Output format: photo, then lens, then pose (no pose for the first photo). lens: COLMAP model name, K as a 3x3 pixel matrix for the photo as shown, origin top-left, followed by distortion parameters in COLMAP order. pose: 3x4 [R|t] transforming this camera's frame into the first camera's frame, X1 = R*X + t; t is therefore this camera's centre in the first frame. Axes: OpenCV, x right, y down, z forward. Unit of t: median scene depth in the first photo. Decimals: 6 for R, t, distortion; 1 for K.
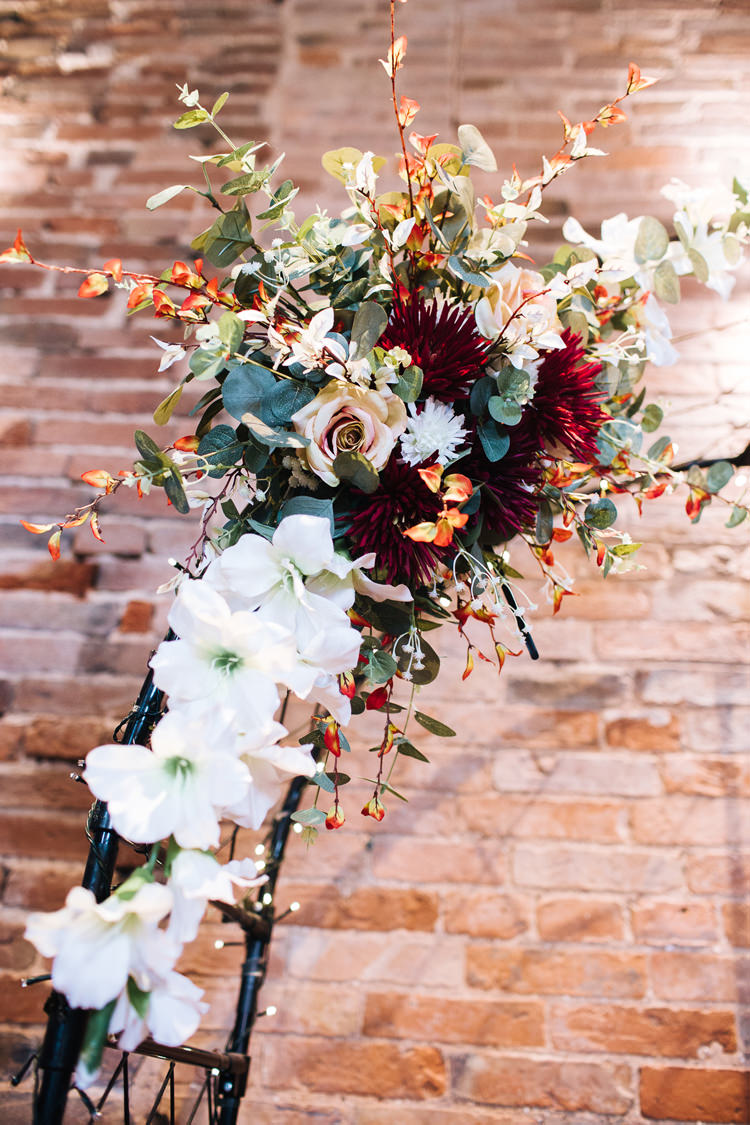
lens RADIAL K [[1077.9, 0, 375.0], [0, 1077.9, 562.5], [0, 0, 1]] dist [-0.069747, 0.013101]
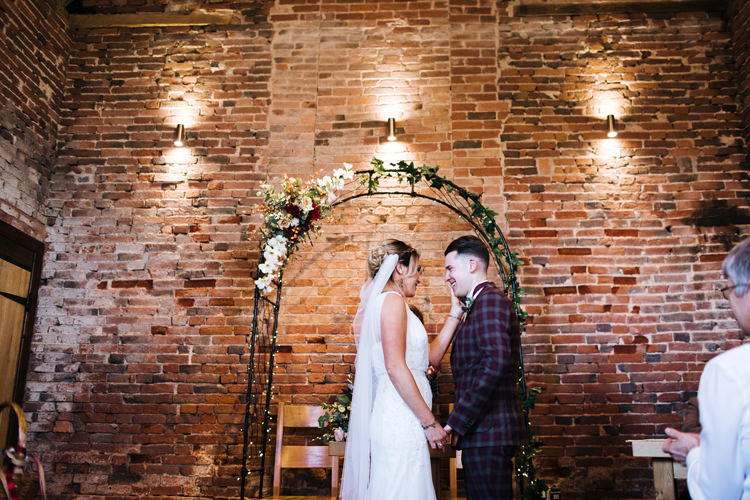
lens RADIAL K [[718.6, 0, 375.0], [0, 718.6, 250.0], [0, 0, 1]] dist [-0.069747, 0.013101]
pose [[0.998691, -0.050738, 0.006406, 0.318935], [0.047806, 0.970706, 0.235465, -0.604422], [-0.018165, -0.234851, 0.971862, -2.239719]]
